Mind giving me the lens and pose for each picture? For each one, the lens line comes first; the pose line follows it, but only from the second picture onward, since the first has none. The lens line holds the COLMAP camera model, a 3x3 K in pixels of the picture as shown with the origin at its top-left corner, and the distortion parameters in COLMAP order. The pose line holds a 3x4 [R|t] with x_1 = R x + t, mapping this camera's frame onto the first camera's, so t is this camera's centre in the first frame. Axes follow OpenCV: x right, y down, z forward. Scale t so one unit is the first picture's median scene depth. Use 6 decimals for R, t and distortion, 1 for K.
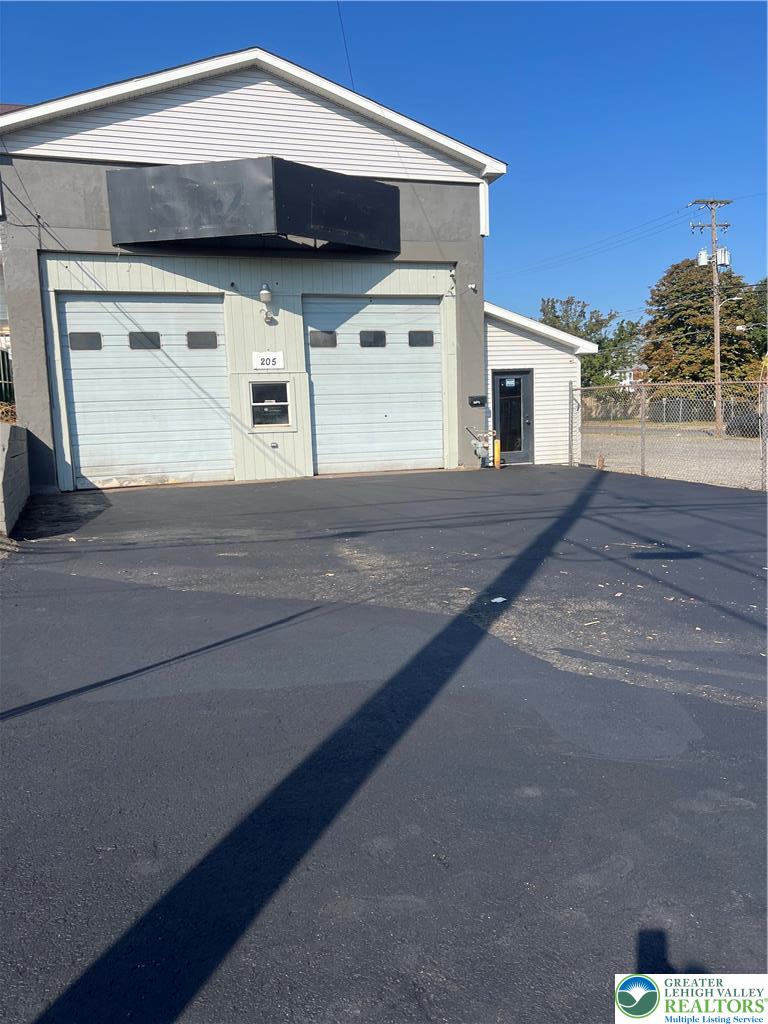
lens RADIAL K [[771.1, 0, 389.8], [0, 771.1, 510.3], [0, 0, 1]] dist [0.063972, -0.066343]
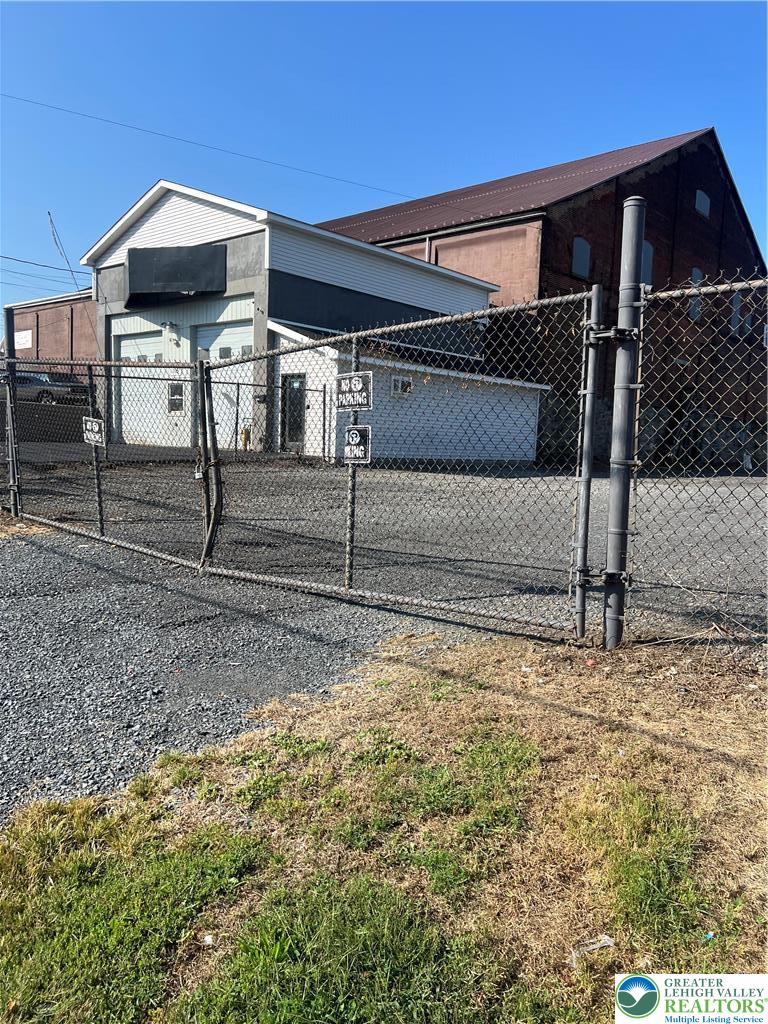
lens RADIAL K [[771.1, 0, 389.8], [0, 771.1, 510.3], [0, 0, 1]] dist [0.063972, -0.066343]
pose [[0.505830, 0.130267, -0.852740, 1.409927], [-0.157360, 0.985880, 0.057263, -0.071017], [0.848159, 0.105222, 0.519187, 0.574789]]
